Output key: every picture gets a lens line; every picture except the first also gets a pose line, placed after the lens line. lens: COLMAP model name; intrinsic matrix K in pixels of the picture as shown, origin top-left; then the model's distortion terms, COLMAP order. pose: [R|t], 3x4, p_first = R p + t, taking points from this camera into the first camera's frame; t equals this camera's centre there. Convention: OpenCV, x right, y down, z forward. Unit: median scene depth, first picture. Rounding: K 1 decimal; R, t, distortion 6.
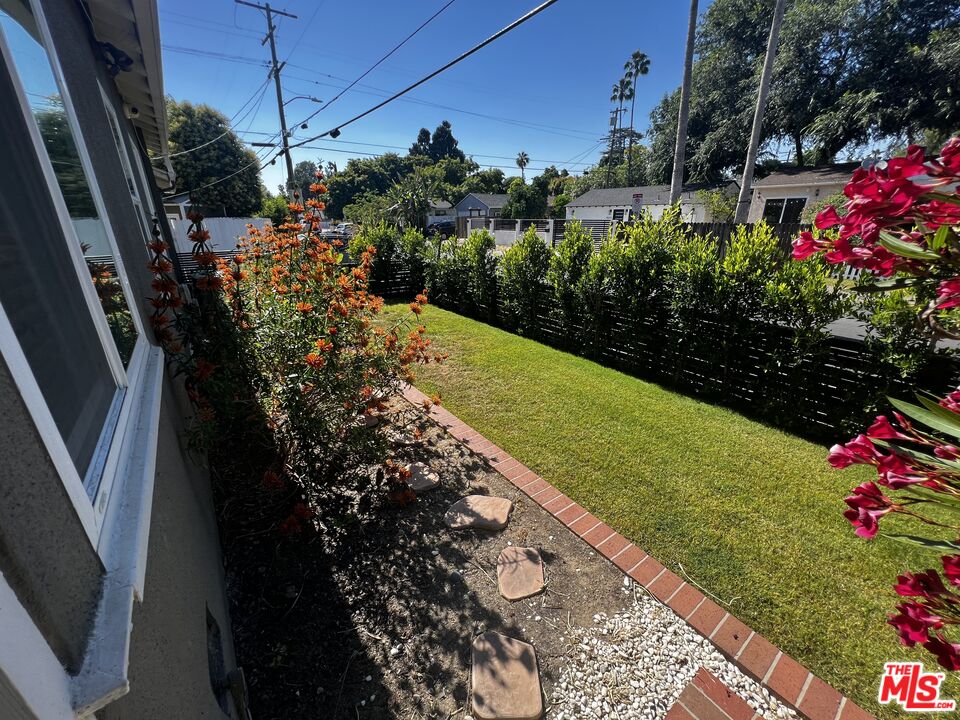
lens RADIAL K [[385.1, 0, 478.3], [0, 385.1, 359.3], [0, 0, 1]] dist [-0.002404, 0.000841]
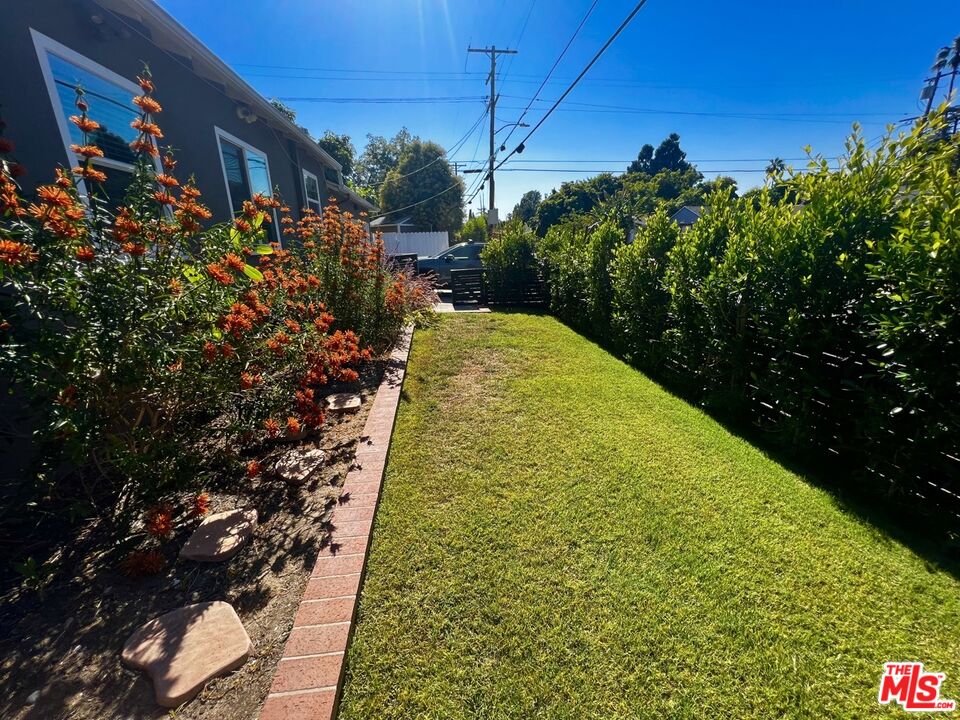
lens RADIAL K [[385.1, 0, 480.6], [0, 385.1, 359.5], [0, 0, 1]] dist [-0.002404, 0.000841]
pose [[0.869960, 0.128452, -0.476098, 0.239383], [-0.154269, 0.987910, -0.015352, -0.020181], [0.468370, 0.086802, 0.879258, 0.297188]]
